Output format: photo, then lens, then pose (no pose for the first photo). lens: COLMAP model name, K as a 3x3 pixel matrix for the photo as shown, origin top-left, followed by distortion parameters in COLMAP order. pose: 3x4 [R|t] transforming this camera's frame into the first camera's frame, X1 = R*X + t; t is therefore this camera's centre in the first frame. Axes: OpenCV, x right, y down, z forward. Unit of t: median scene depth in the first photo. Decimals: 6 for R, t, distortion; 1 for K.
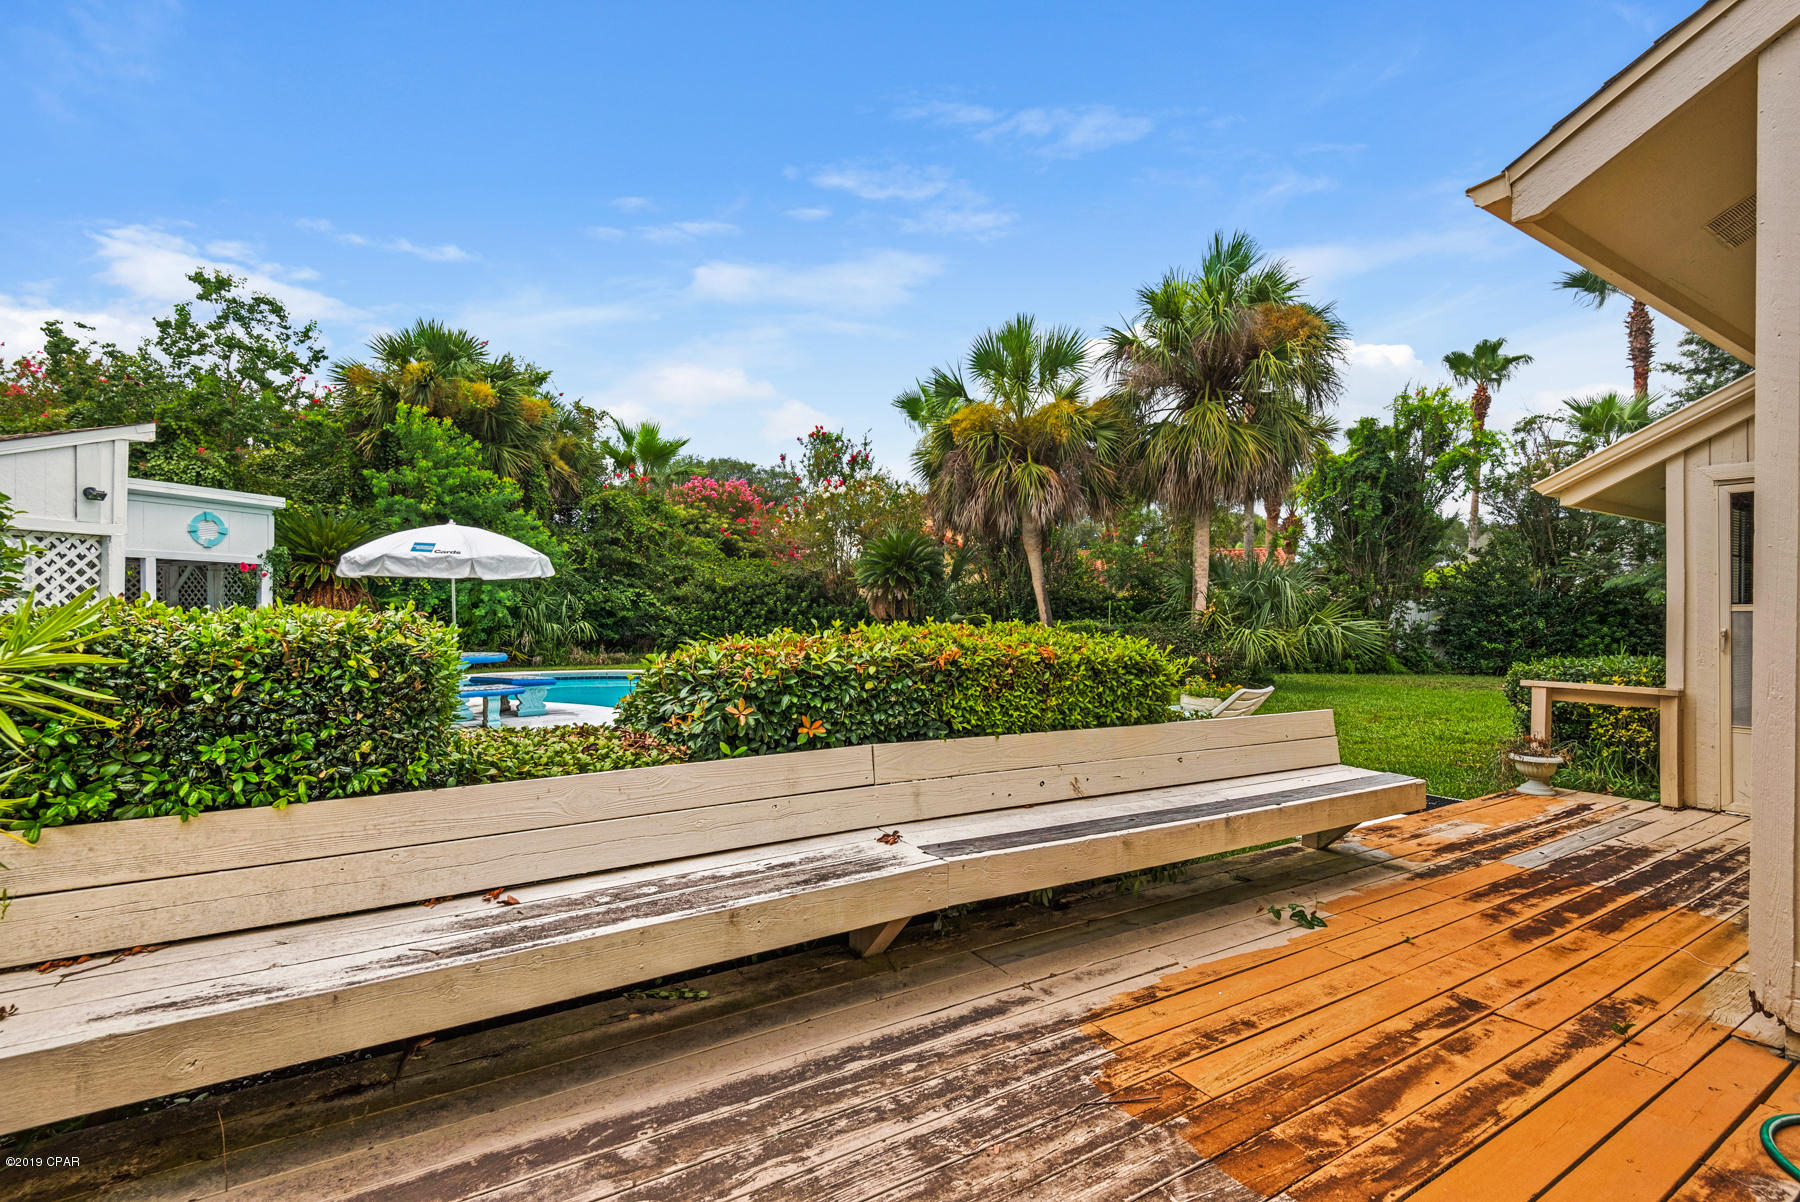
lens RADIAL K [[803.2, 0, 903.0], [0, 803.2, 607.2], [0, 0, 1]] dist [0.015068, -0.015129]
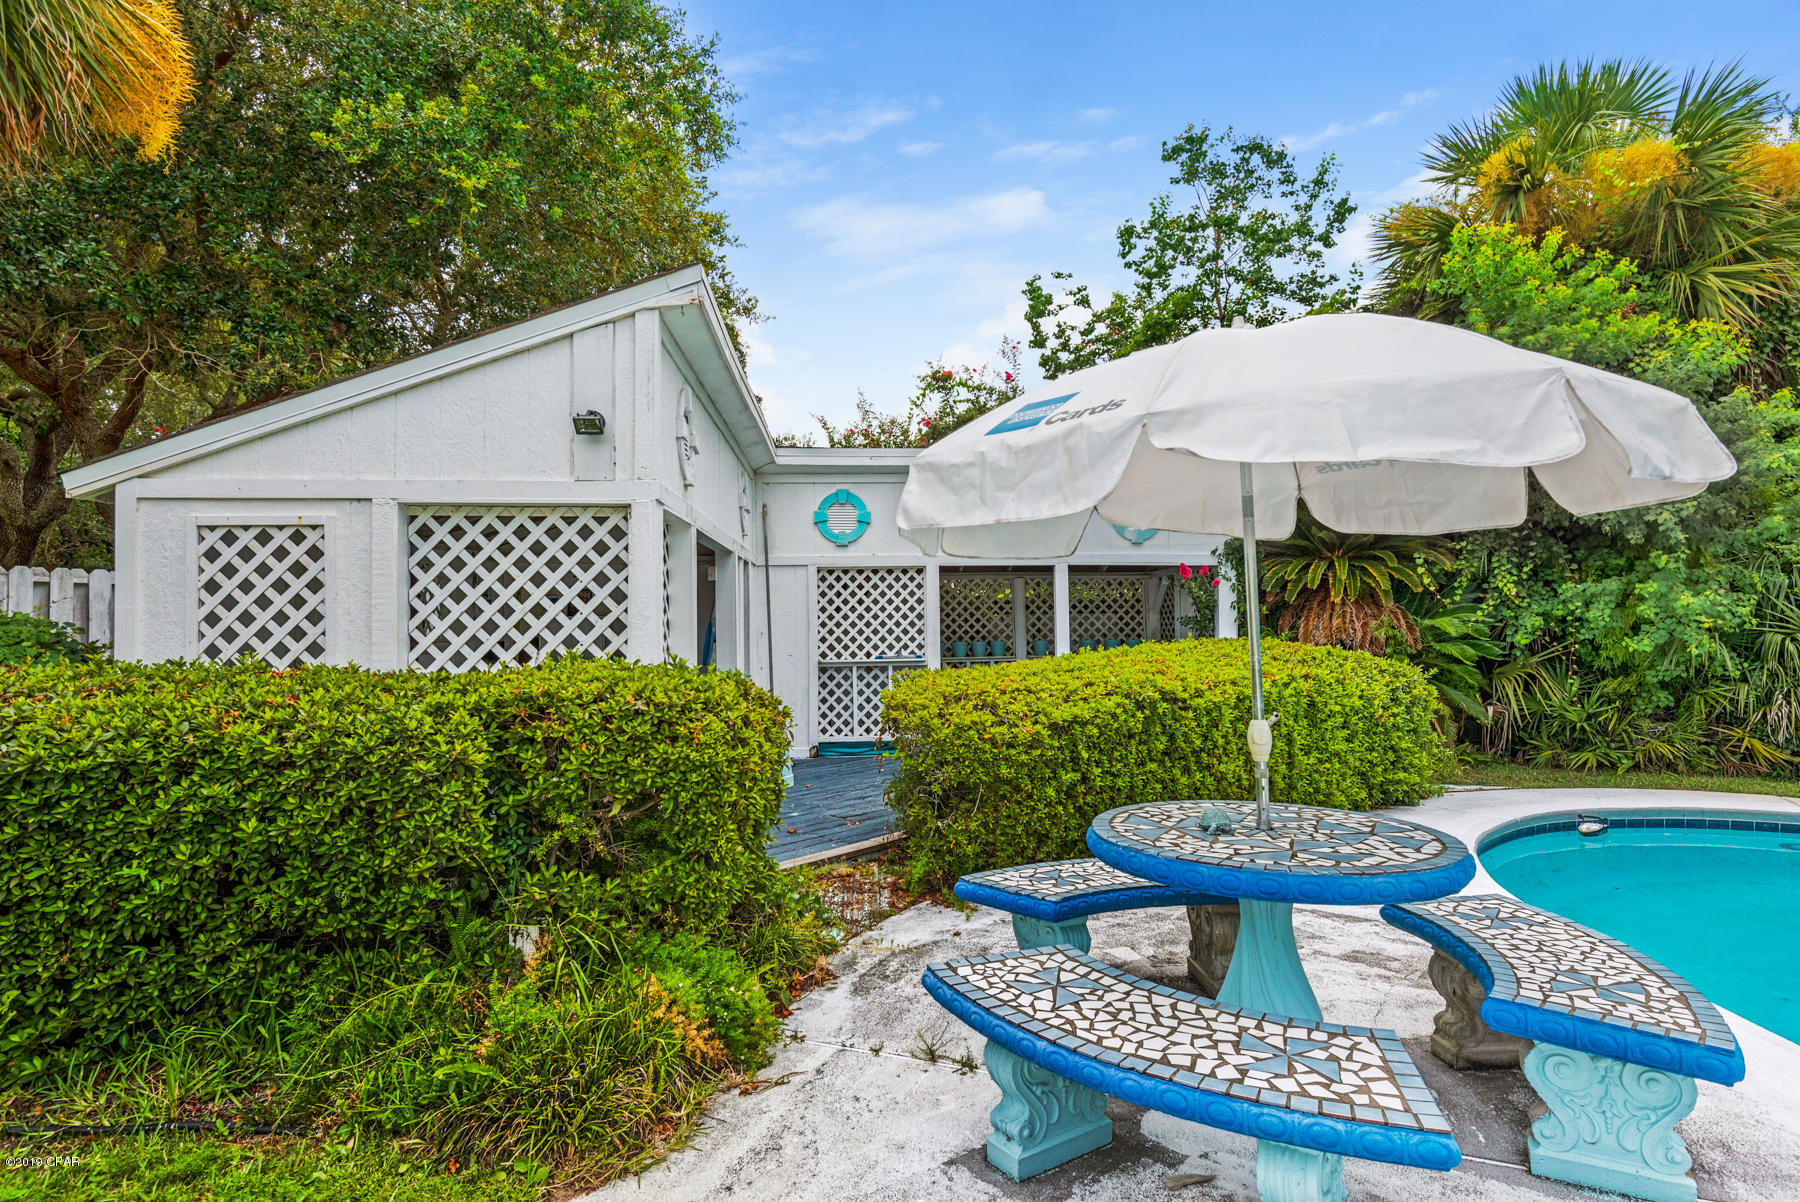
lens RADIAL K [[963.0, 0, 905.5], [0, 963.0, 606.0], [0, 0, 1]] dist [0.004837, -0.001156]
pose [[0.336300, -0.028257, -0.941331, -0.170083], [0.007523, 0.999598, -0.027318, -0.003963], [0.941725, 0.002105, 0.336377, 0.457645]]
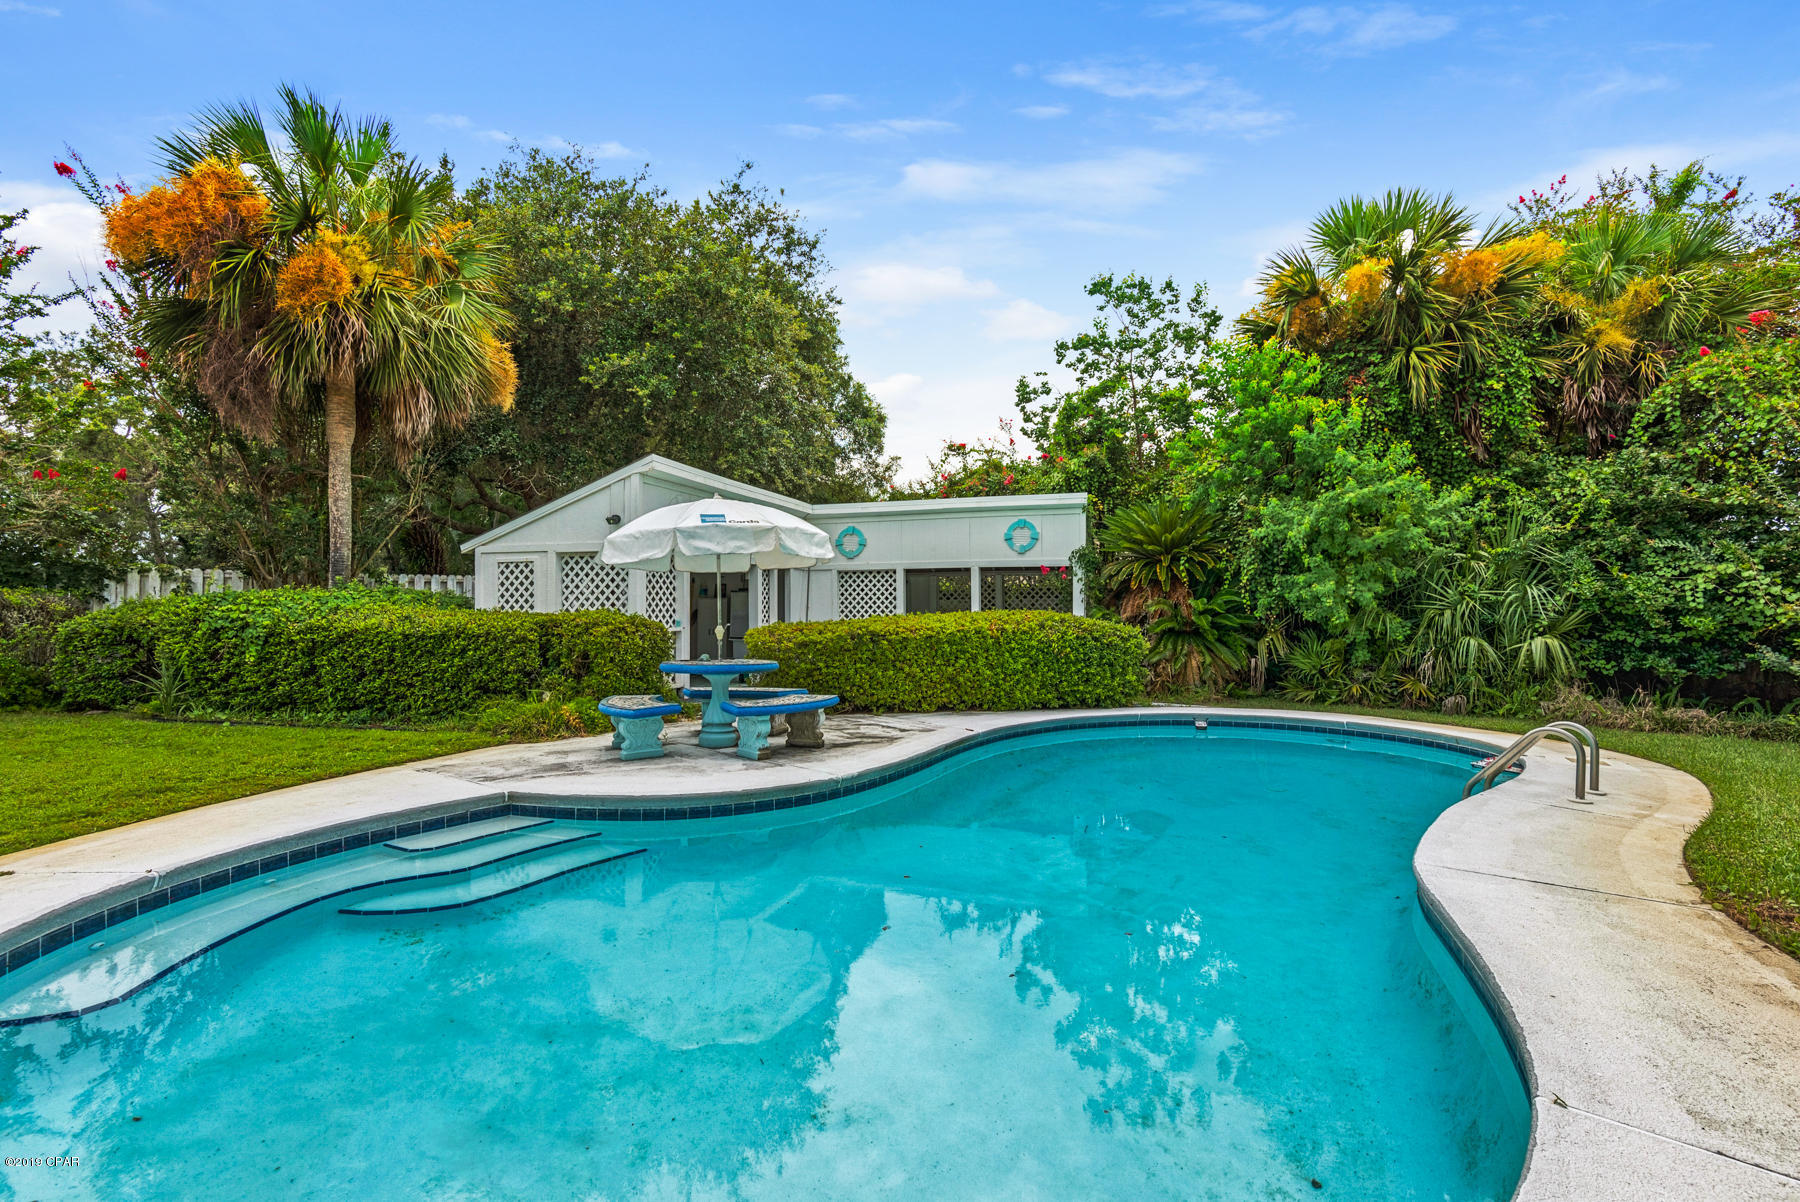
lens RADIAL K [[803.2, 0, 903.0], [0, 803.2, 607.2], [0, 0, 1]] dist [0.015068, -0.015129]
pose [[-0.016990, -0.014170, -0.999755, 0.133574], [-0.001231, 0.999899, -0.014151, 0.008312], [0.999855, 0.000990, -0.017005, 0.690283]]
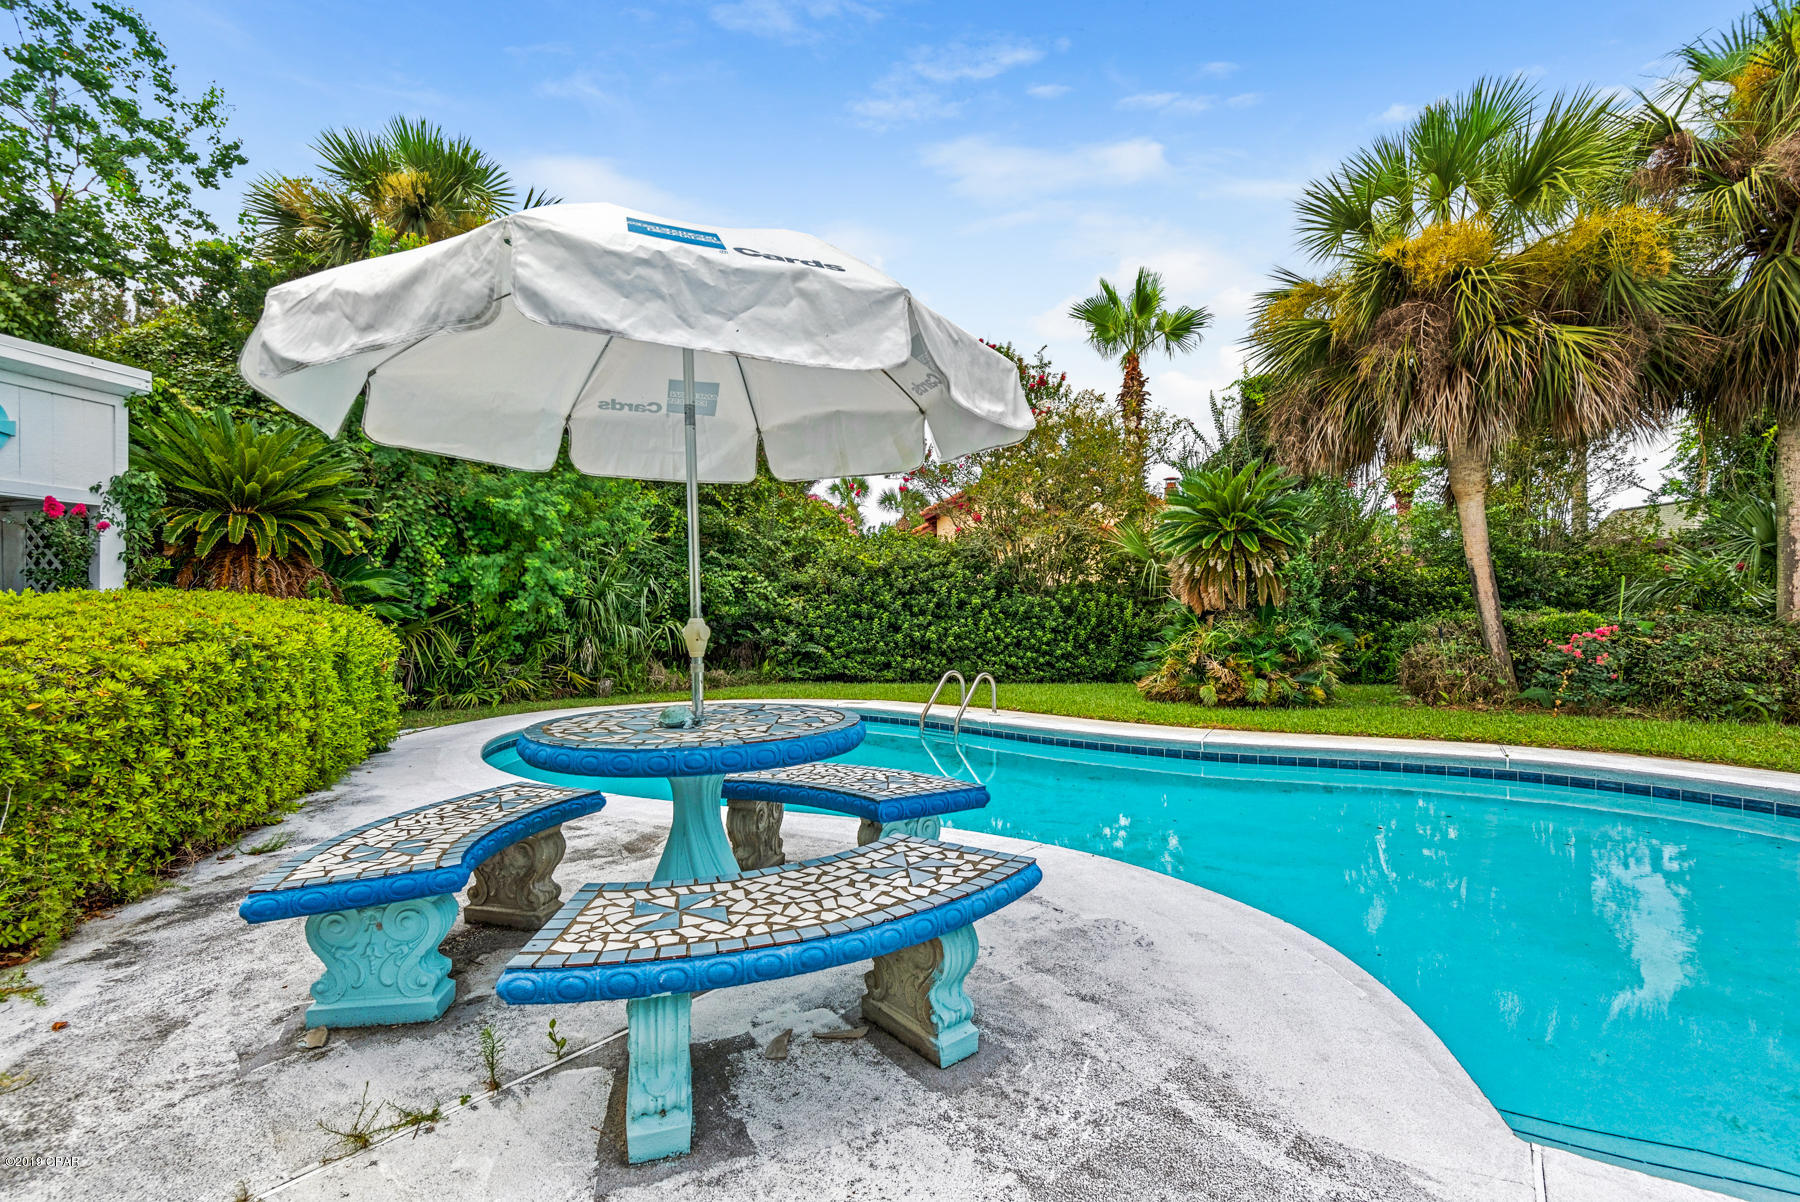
lens RADIAL K [[803.2, 0, 903.0], [0, 803.2, 607.2], [0, 0, 1]] dist [0.015068, -0.015129]
pose [[0.998456, -0.009268, 0.054768, -0.289122], [0.009486, 0.999948, -0.003729, 0.012057], [-0.054730, 0.004243, 0.998492, 0.417171]]
